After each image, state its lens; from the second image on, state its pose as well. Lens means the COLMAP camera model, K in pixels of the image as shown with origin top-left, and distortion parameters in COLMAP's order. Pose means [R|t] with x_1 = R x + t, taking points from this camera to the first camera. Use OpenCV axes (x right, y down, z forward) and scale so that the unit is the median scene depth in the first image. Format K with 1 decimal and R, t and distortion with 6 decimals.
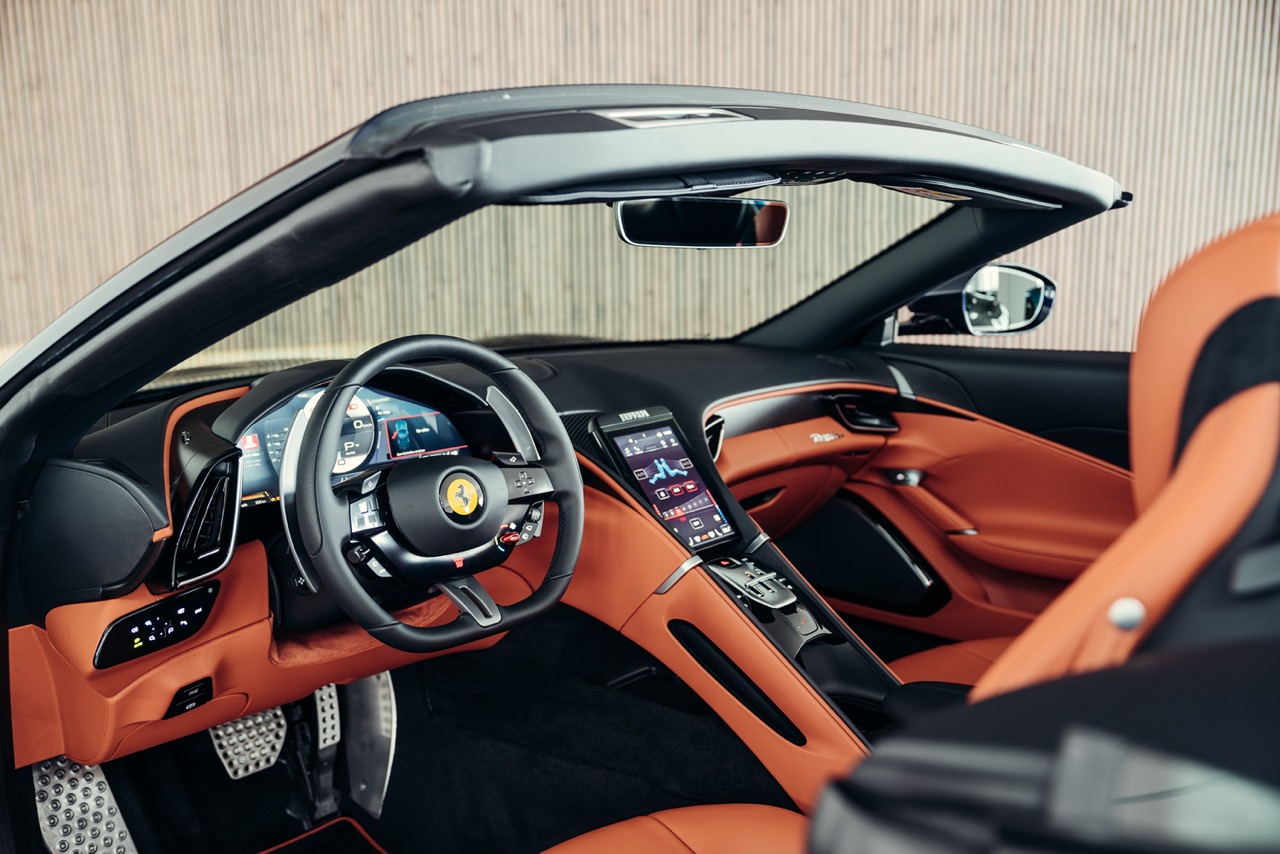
lens RADIAL K [[1102.2, 0, 608.3], [0, 1102.2, 439.6], [0, 0, 1]] dist [0.049795, -0.014343]
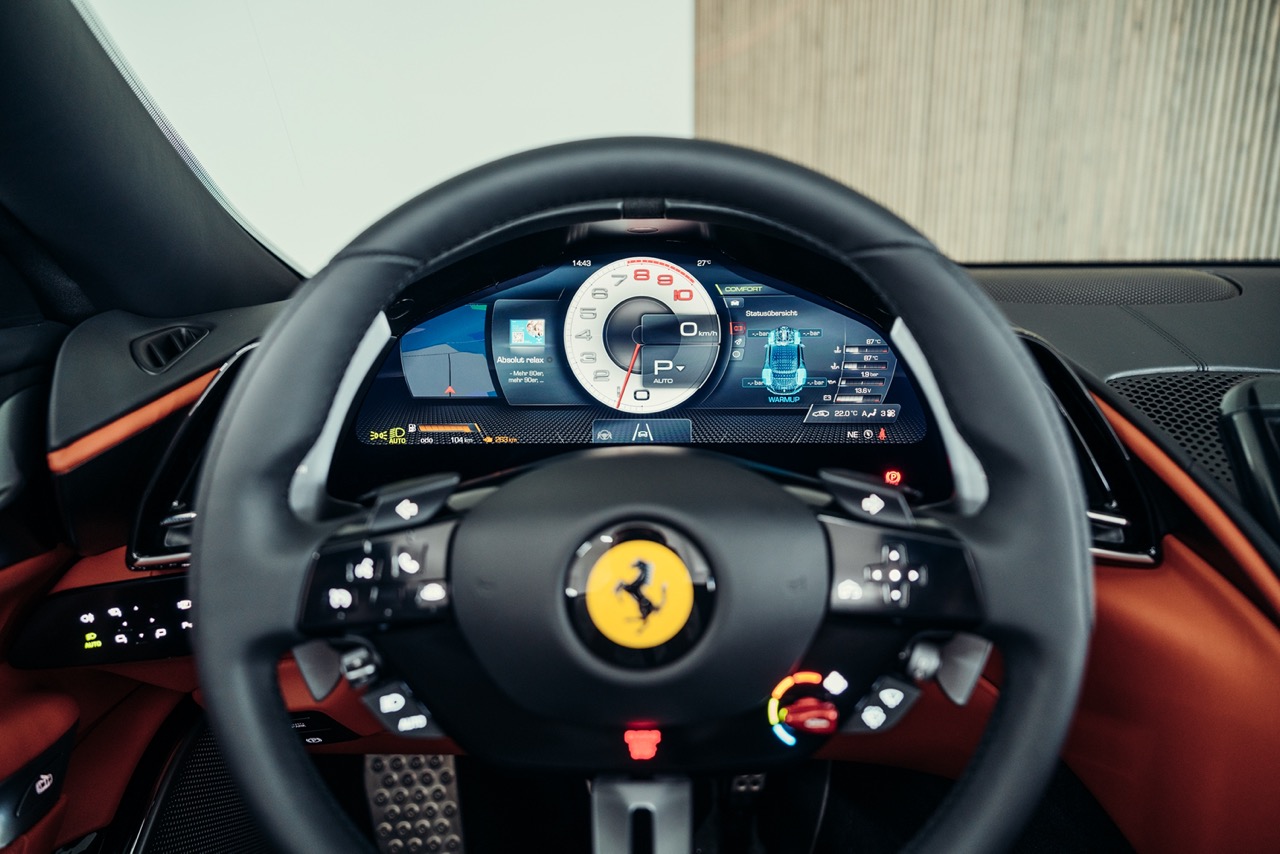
lens RADIAL K [[855.4, 0, 640.9], [0, 855.4, 427.2], [0, 0, 1]] dist [-0.012259, -0.004134]
pose [[0.704461, 0.164867, -0.690328, 0.048314], [-0.130679, 0.986147, 0.102162, -0.006379], [0.697608, 0.018242, 0.716247, 0.689840]]
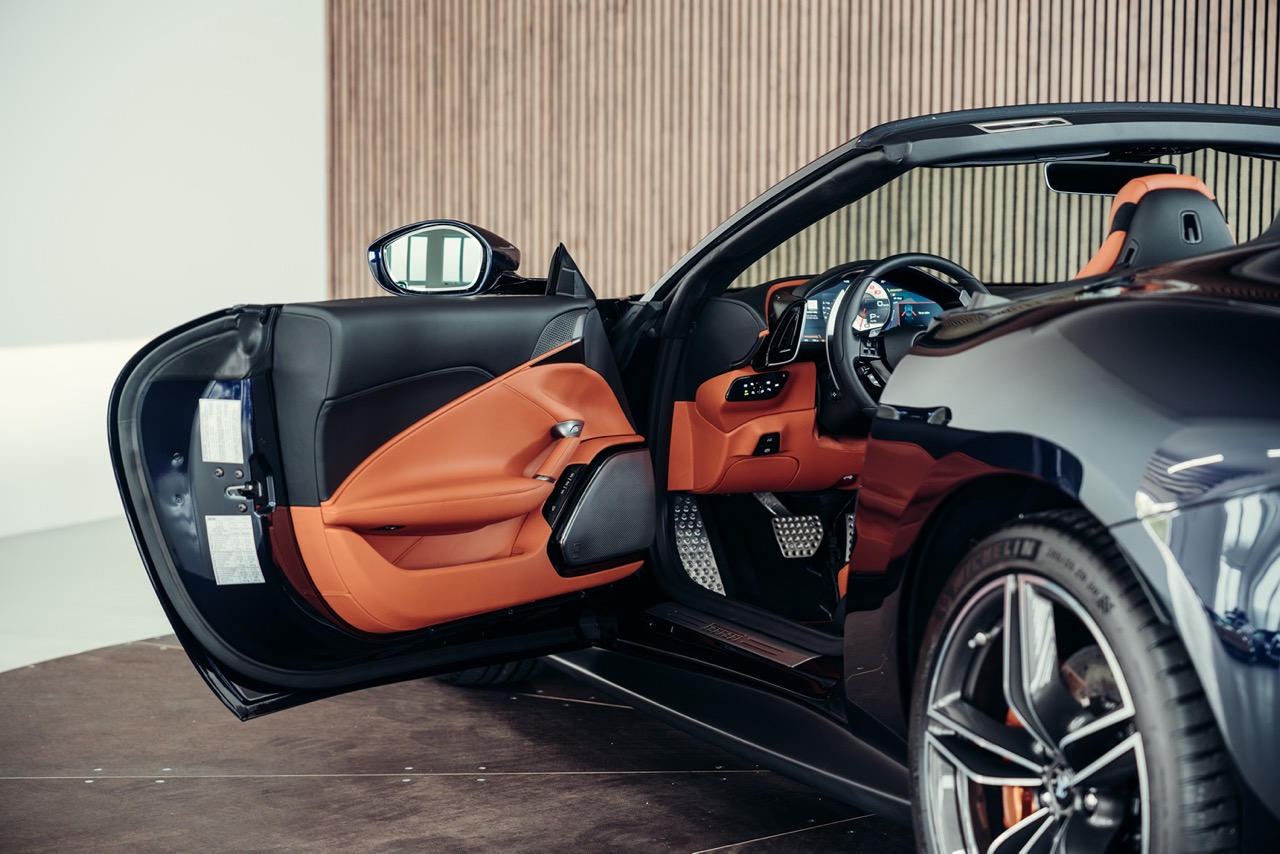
lens RADIAL K [[2560.9, 0, 638.5], [0, 2560.9, 428.0], [0, 0, 1]] dist [0.097136, 0.000000]
pose [[0.918312, 0.052167, -0.392406, 0.878924], [-0.090285, 0.992753, -0.079307, 0.472983], [0.385425, 0.108256, 0.916367, -2.394820]]
